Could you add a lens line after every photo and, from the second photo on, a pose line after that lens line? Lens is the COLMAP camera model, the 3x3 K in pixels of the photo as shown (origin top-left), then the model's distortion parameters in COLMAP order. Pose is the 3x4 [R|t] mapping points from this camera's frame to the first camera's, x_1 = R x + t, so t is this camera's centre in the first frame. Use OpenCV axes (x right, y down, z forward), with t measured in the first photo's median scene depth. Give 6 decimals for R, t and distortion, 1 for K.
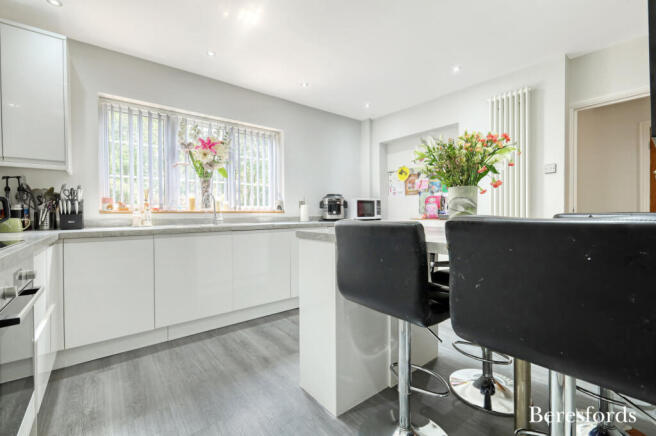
lens RADIAL K [[281.5, 0, 328.0], [0, 281.5, 218.0], [0, 0, 1]] dist [-0.002206, -0.000113]
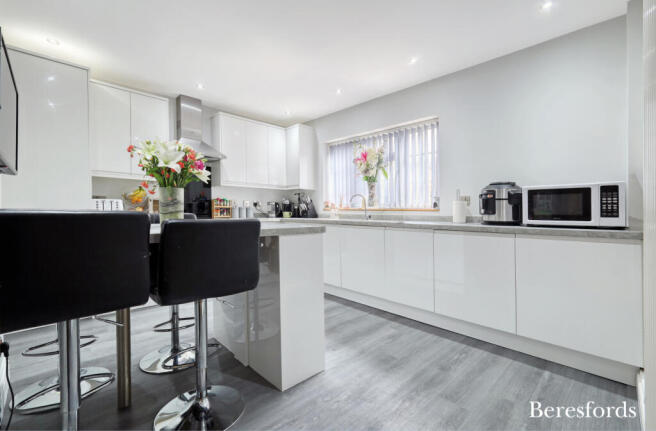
lens RADIAL K [[283.4, 0, 310.3], [0, 283.4, 212.9], [0, 0, 1]] dist [-0.001244, -0.000180]
pose [[0.058802, 0.014247, -0.998168, 0.897456], [-0.028993, 0.999501, 0.012558, -0.016484], [0.997849, 0.028202, 0.059185, 0.750182]]
